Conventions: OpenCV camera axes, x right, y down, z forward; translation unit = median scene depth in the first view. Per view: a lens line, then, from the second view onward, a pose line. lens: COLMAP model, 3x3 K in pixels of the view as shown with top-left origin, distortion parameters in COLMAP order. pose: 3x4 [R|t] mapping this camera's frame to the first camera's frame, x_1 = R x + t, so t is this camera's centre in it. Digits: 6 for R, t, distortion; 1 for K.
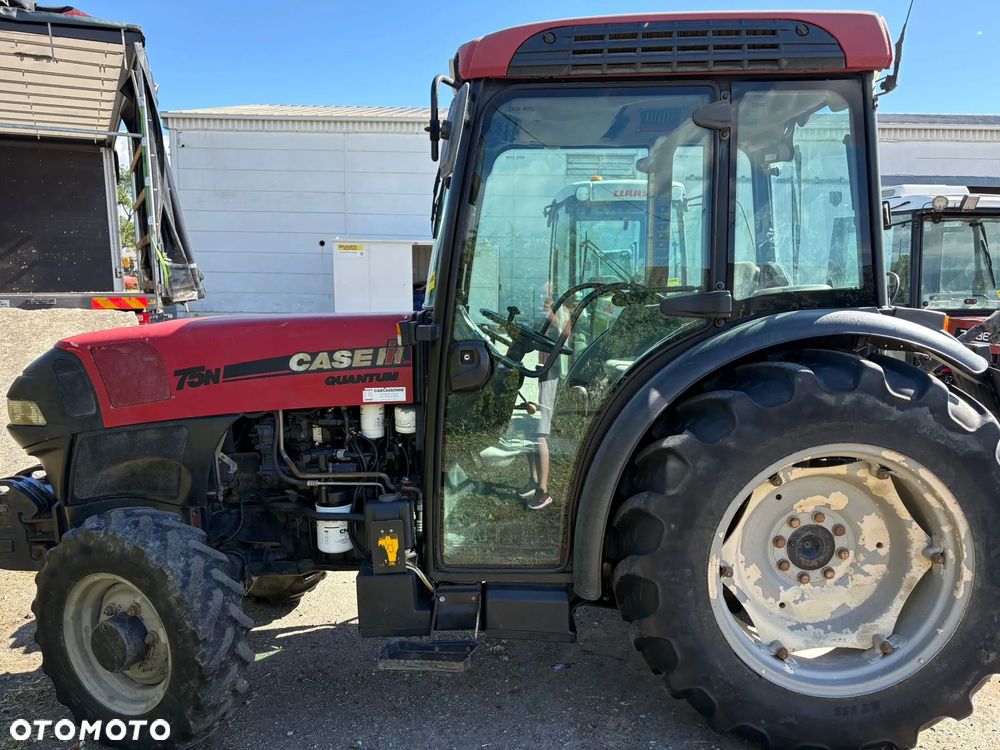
lens RADIAL K [[803.8, 0, 500.0], [0, 803.8, 375.0], [0, 0, 1]] dist [0.059457, -0.117184]
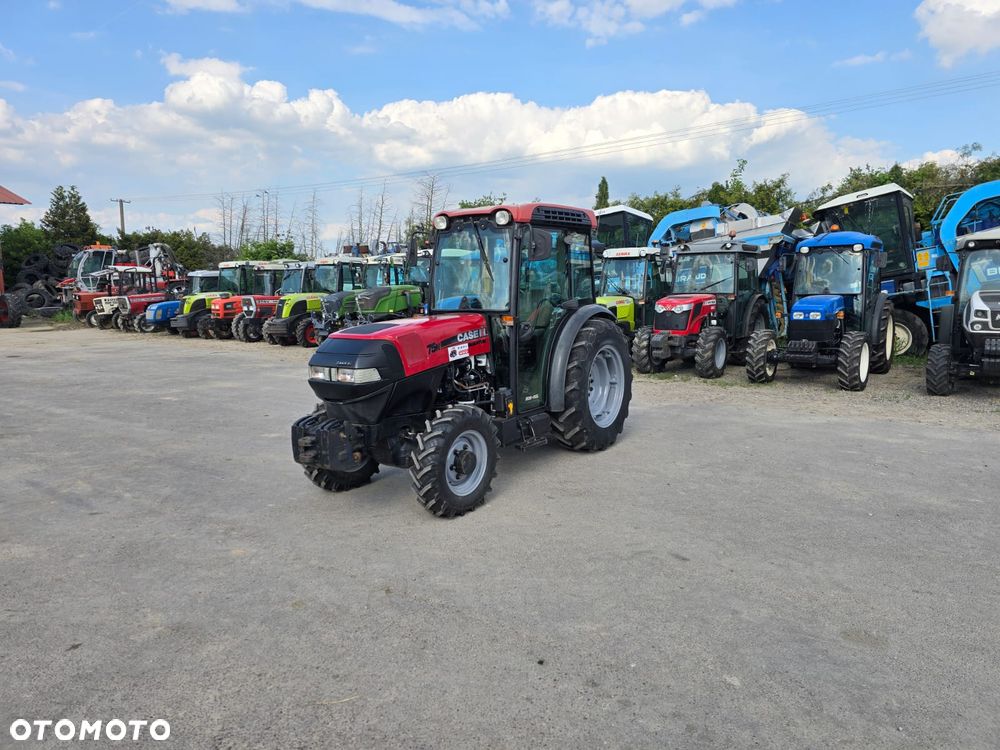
lens RADIAL K [[673.2, 0, 502.3], [0, 673.2, 376.4], [0, 0, 1]] dist [0.079993, -0.072146]
pose [[0.554087, -0.124262, 0.823132, -1.734725], [0.123549, 0.990121, 0.066304, -0.019575], [-0.823239, 0.064959, 0.563966, -0.143117]]
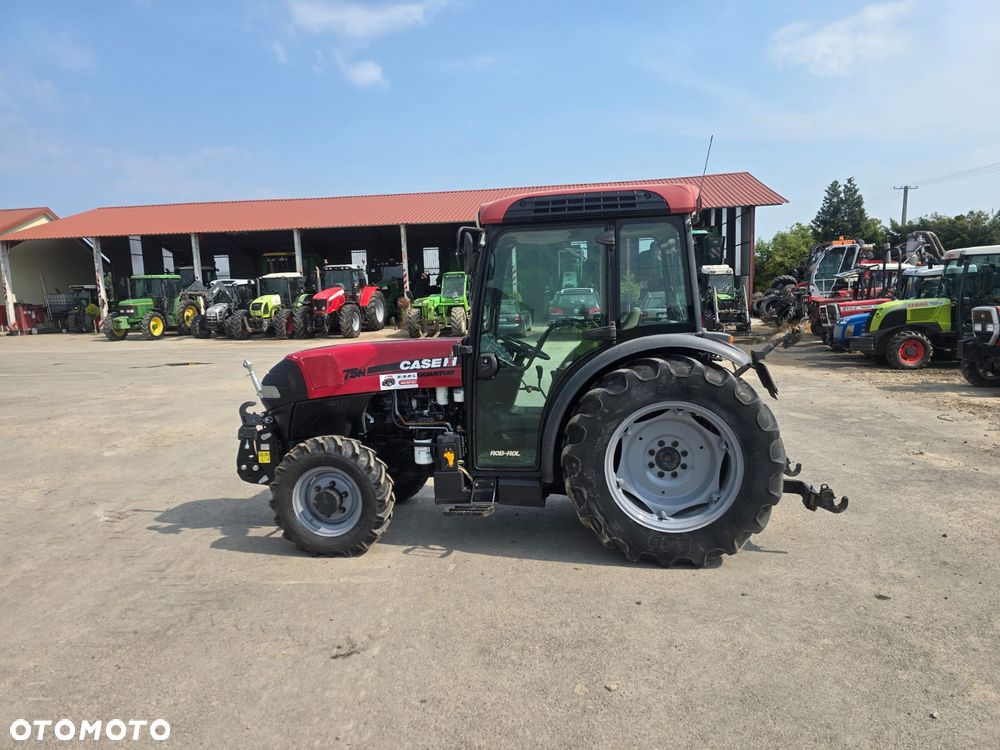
lens RADIAL K [[674.0, 0, 498.3], [0, 674.0, 377.0], [0, 0, 1]] dist [0.060217, -0.056536]
pose [[0.993242, -0.010587, -0.115579, 0.166153], [0.008846, 0.999840, -0.015568, 0.039563], [0.115726, 0.014441, 0.993176, -0.601313]]
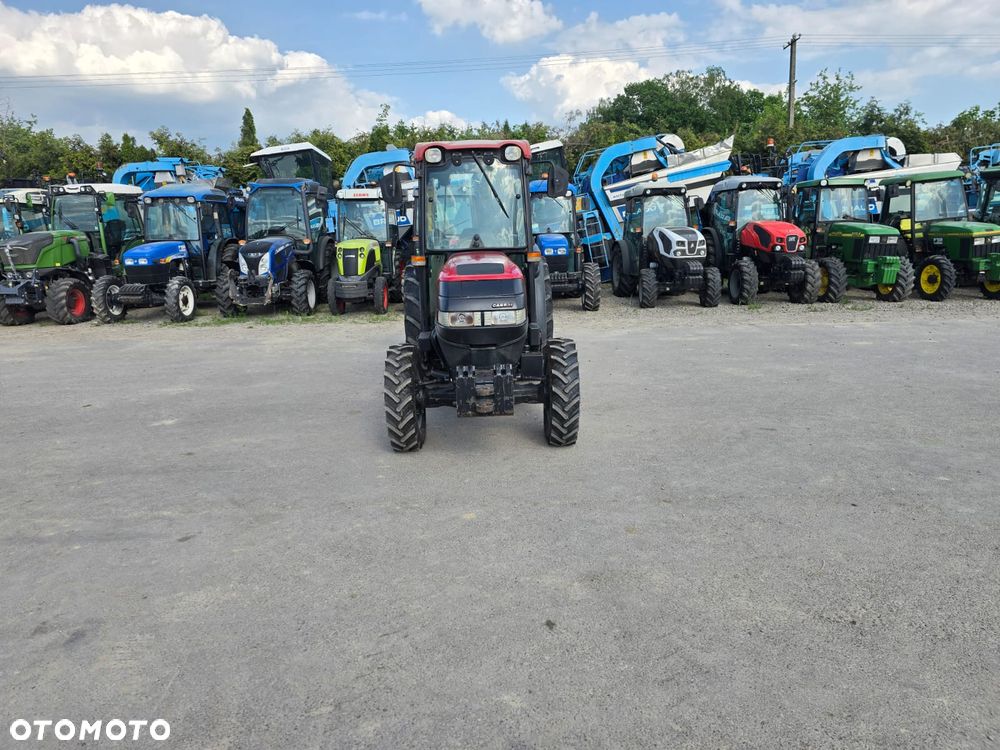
lens RADIAL K [[673.2, 0, 502.3], [0, 673.2, 376.4], [0, 0, 1]] dist [0.079993, -0.072146]
pose [[-0.056787, -0.226358, 0.972387, -2.136293], [0.156462, 0.959907, 0.232590, -0.187357], [-0.986050, 0.165350, -0.019094, 1.116265]]
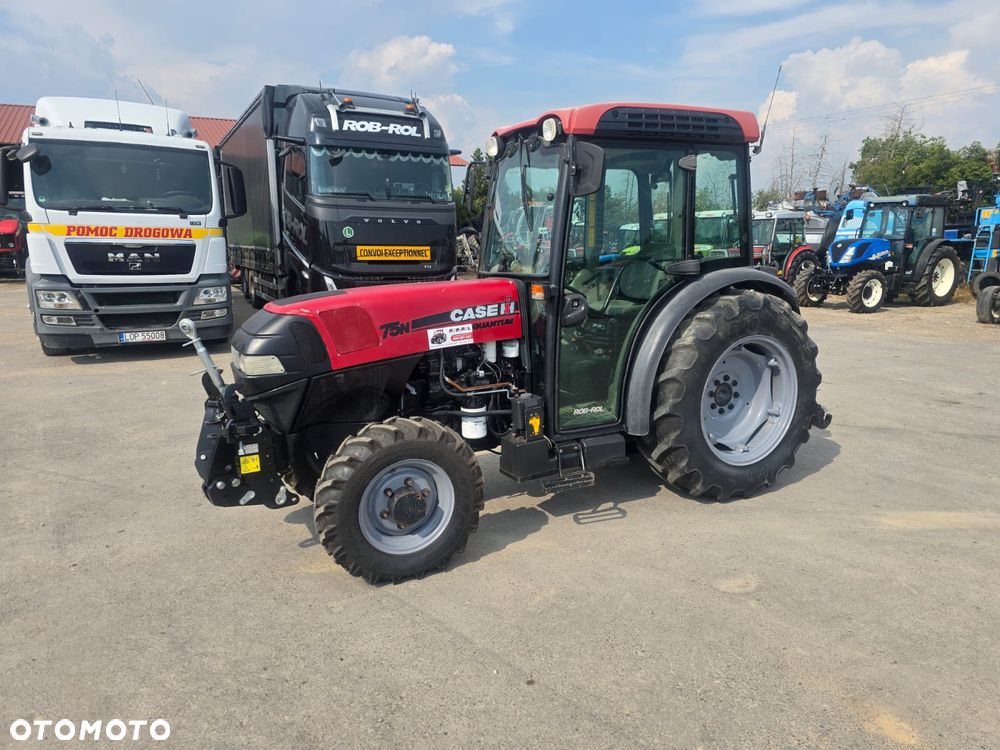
lens RADIAL K [[665.3, 0, 498.8], [0, 665.3, 381.7], [0, 0, 1]] dist [0.068059, -0.069025]
pose [[0.881020, -0.106476, 0.460942, -0.767068], [0.076112, 0.993552, 0.084031, 0.008776], [-0.466917, -0.038950, 0.883443, -0.144799]]
